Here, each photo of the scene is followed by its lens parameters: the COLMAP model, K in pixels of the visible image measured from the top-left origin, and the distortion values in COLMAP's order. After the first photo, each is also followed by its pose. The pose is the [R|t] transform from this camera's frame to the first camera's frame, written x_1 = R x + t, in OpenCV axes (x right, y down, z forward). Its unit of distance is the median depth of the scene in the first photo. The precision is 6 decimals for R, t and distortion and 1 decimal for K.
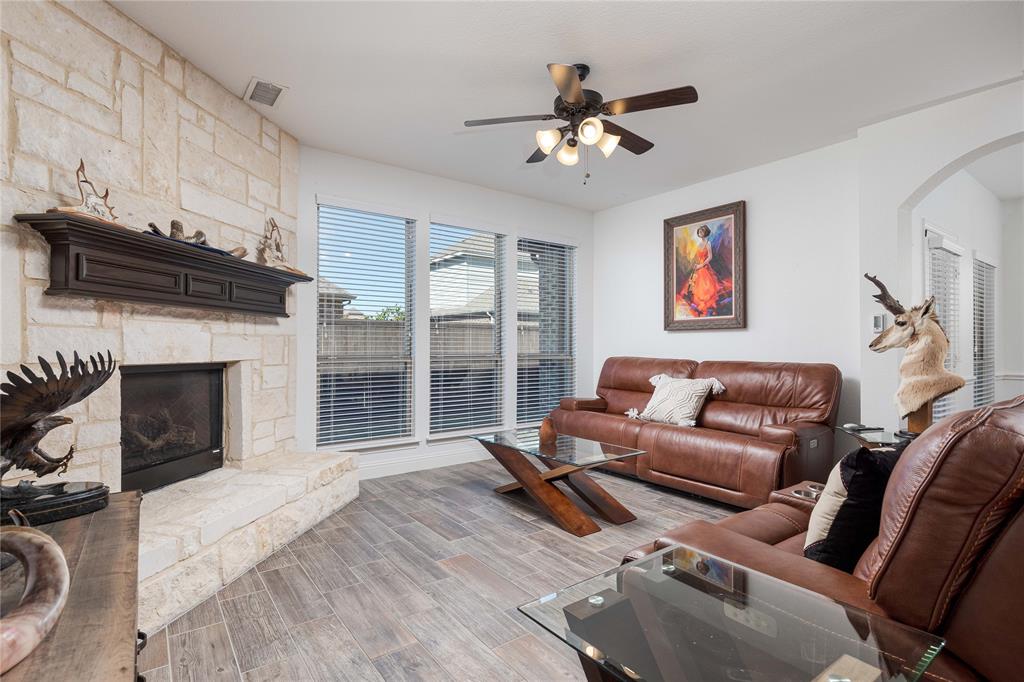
lens RADIAL K [[492.1, 0, 512.0], [0, 492.1, 341.0], [0, 0, 1]] dist [-0.000966, -0.000279]
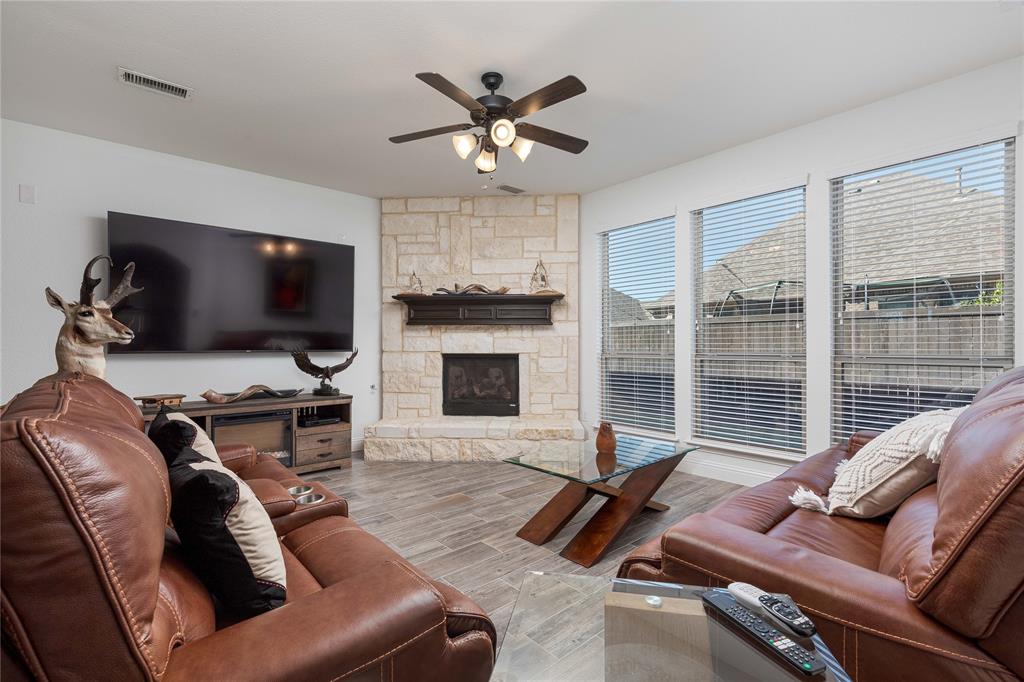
lens RADIAL K [[458.5, 0, 512.0], [0, 458.5, 341.0], [0, 0, 1]] dist [0.003668, 0.000072]
pose [[0.091058, -0.006196, -0.995826, 1.098834], [0.014886, 0.999877, -0.004860, 0.006745], [0.995734, -0.014382, 0.091139, 0.935981]]
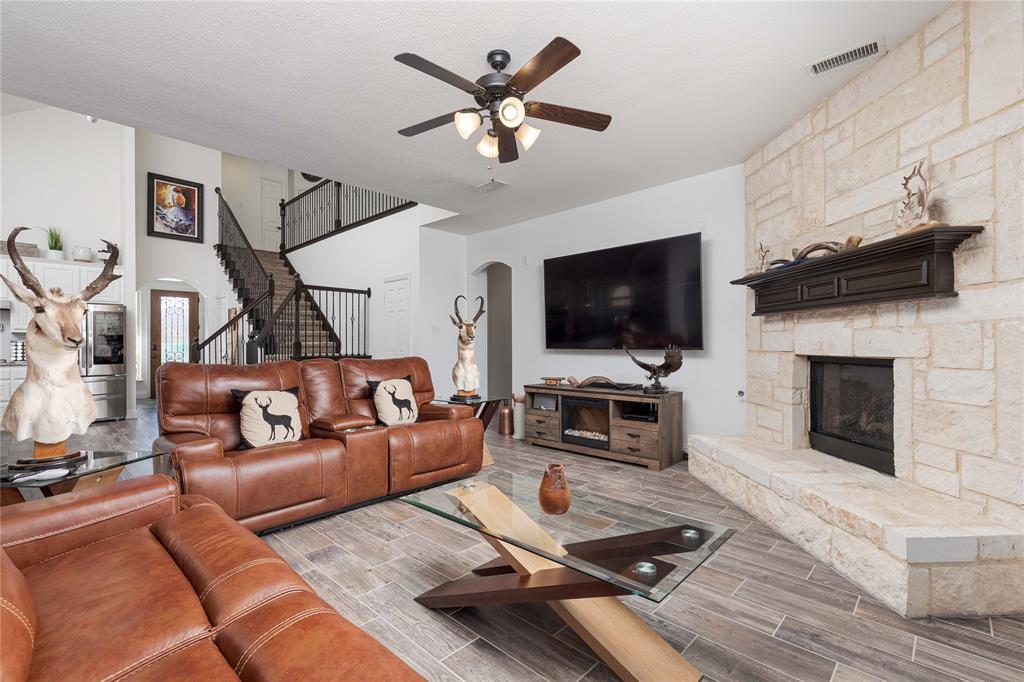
lens RADIAL K [[458.5, 0, 512.0], [0, 458.5, 341.0], [0, 0, 1]] dist [0.003668, 0.000072]
pose [[-0.985176, 0.004448, -0.171491, 0.260439], [0.008028, 0.999764, -0.020189, 0.024352], [0.171361, -0.021267, -0.984979, 1.866384]]
